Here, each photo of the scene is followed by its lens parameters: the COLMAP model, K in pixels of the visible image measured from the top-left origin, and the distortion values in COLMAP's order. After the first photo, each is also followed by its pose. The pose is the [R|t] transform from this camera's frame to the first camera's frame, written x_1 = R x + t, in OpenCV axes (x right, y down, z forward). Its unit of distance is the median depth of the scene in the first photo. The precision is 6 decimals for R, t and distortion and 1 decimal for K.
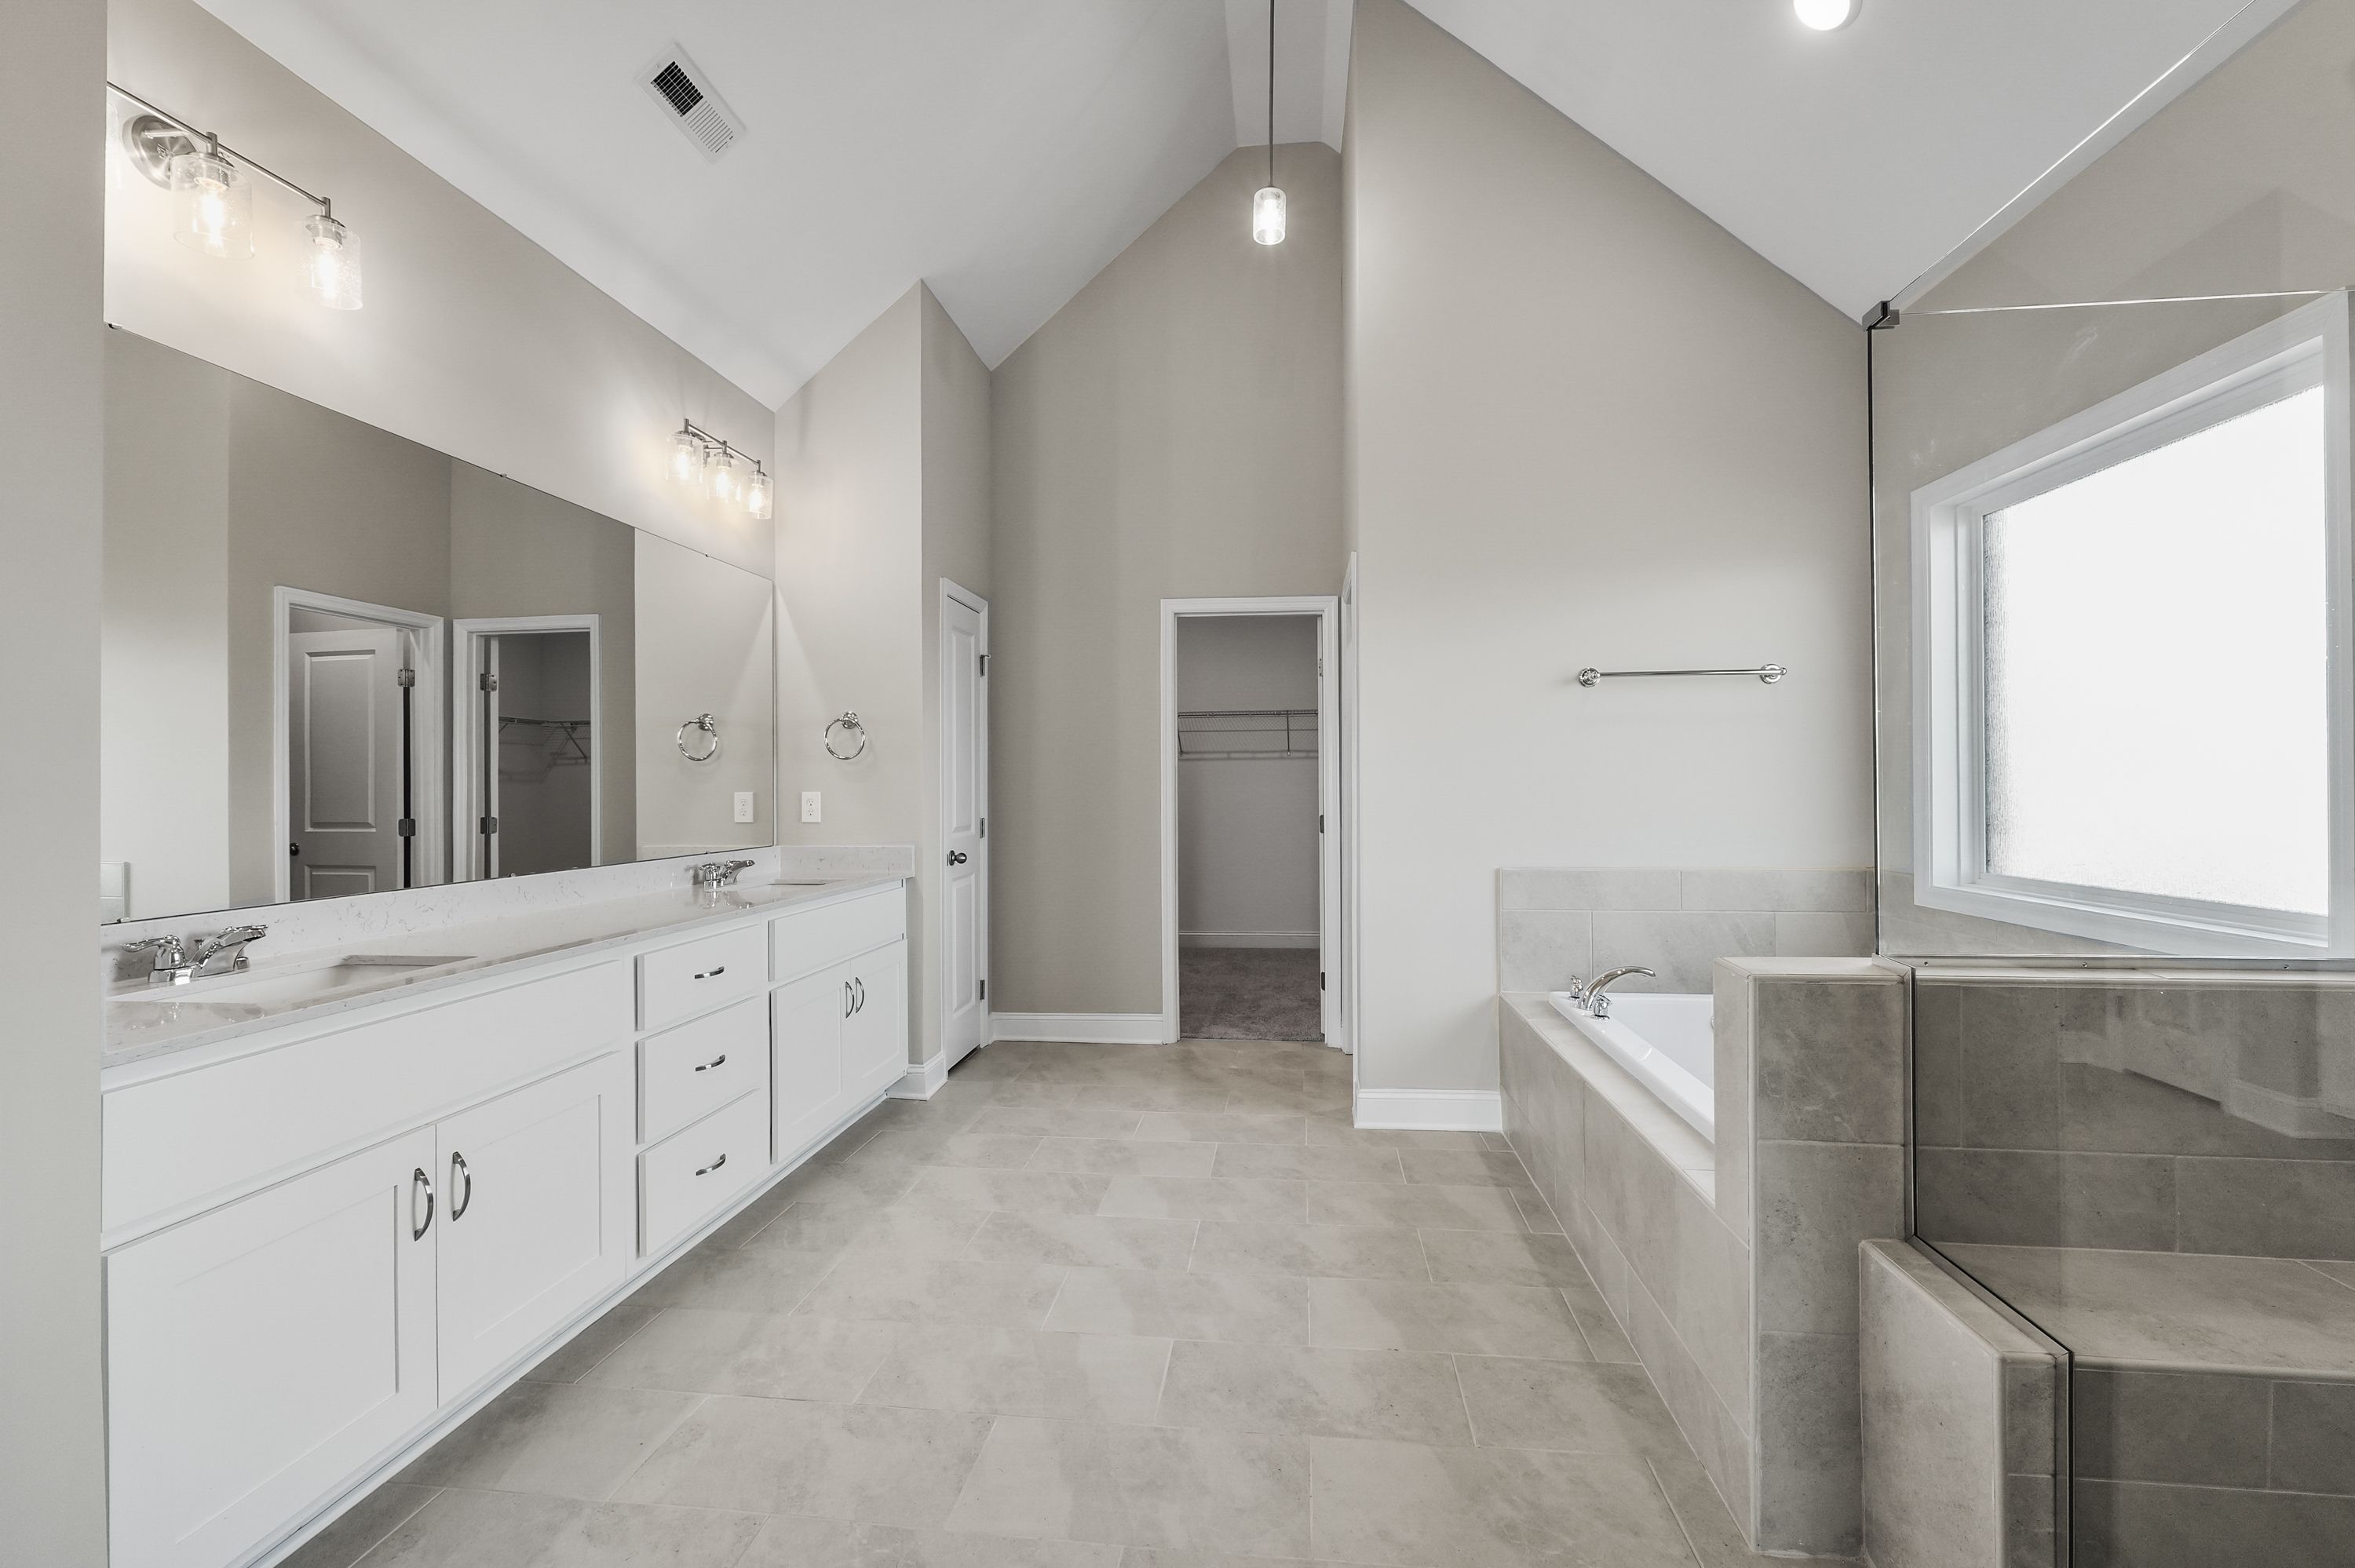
lens RADIAL K [[993.9, 0, 1179.2], [0, 993.9, 777.0], [0, 0, 1]] dist [-0.000308, 0.000210]
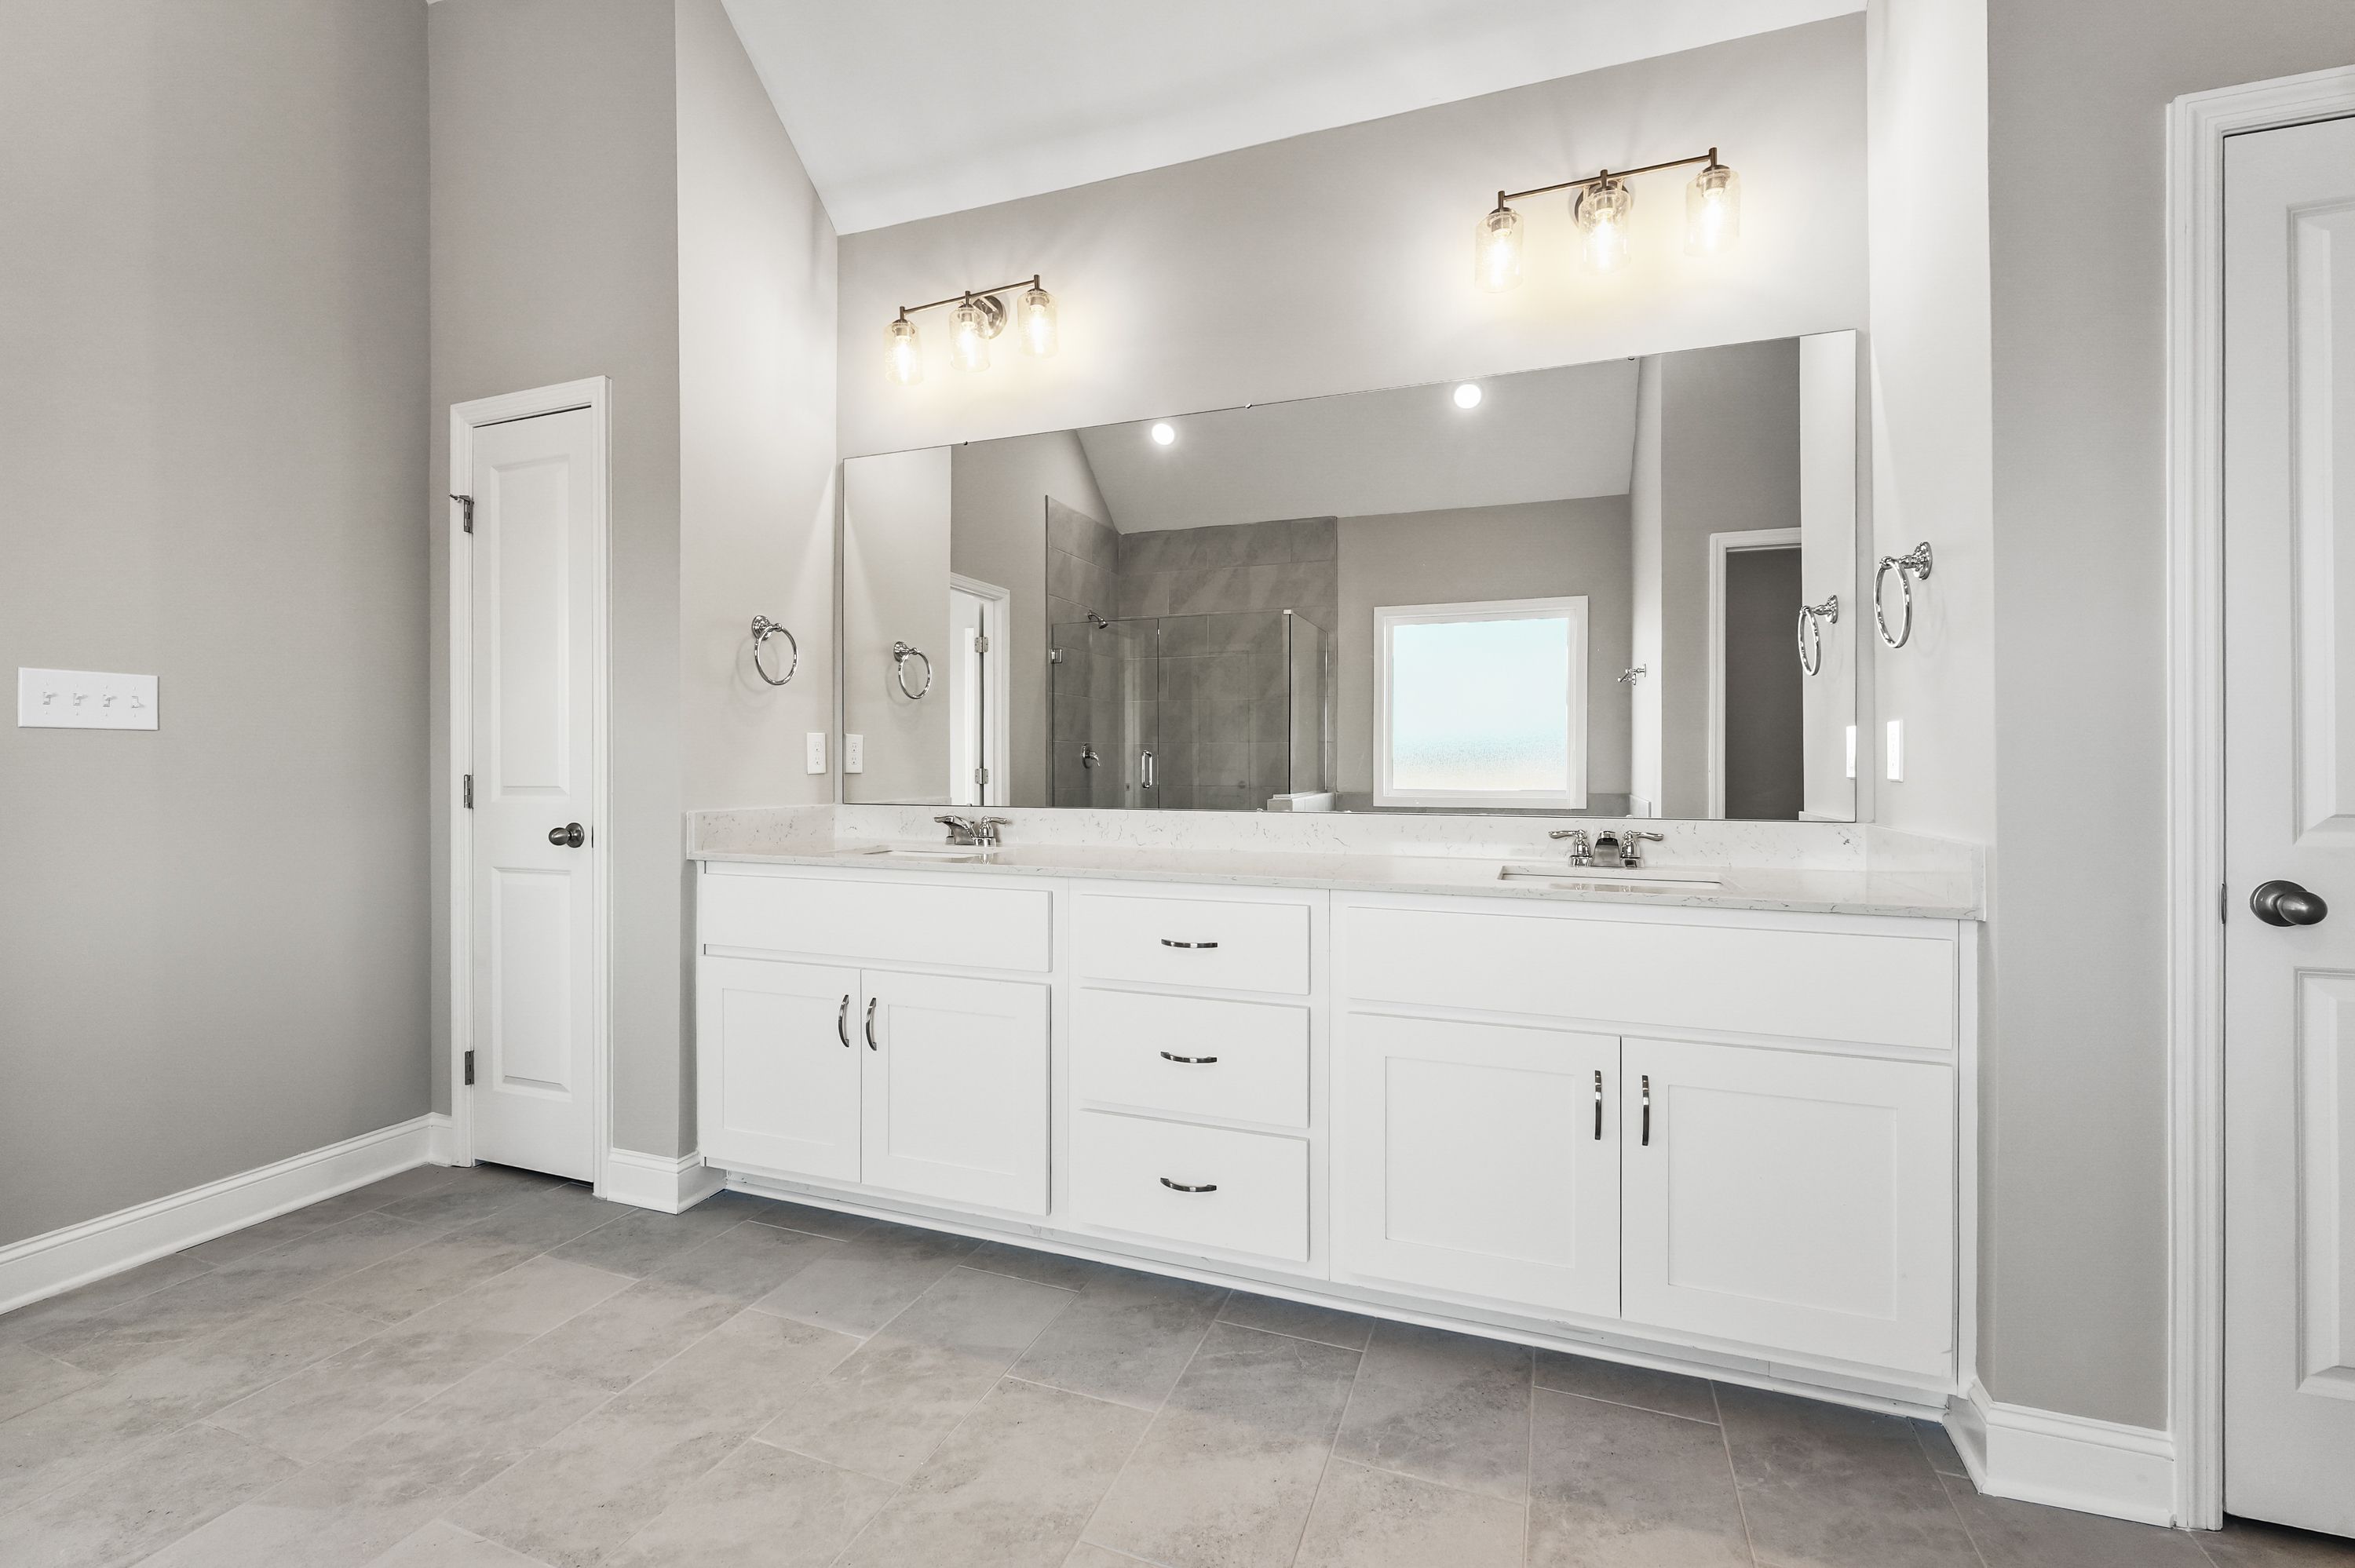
lens RADIAL K [[984.0, 0, 1183.7], [0, 984.0, 758.1], [0, 0, 1]] dist [0.001463, 0.000291]
pose [[-0.233427, 0.005586, -0.972358, 0.344350], [0.011494, 0.999929, 0.002985, 0.050290], [0.972306, -0.010480, -0.233475, 1.365085]]
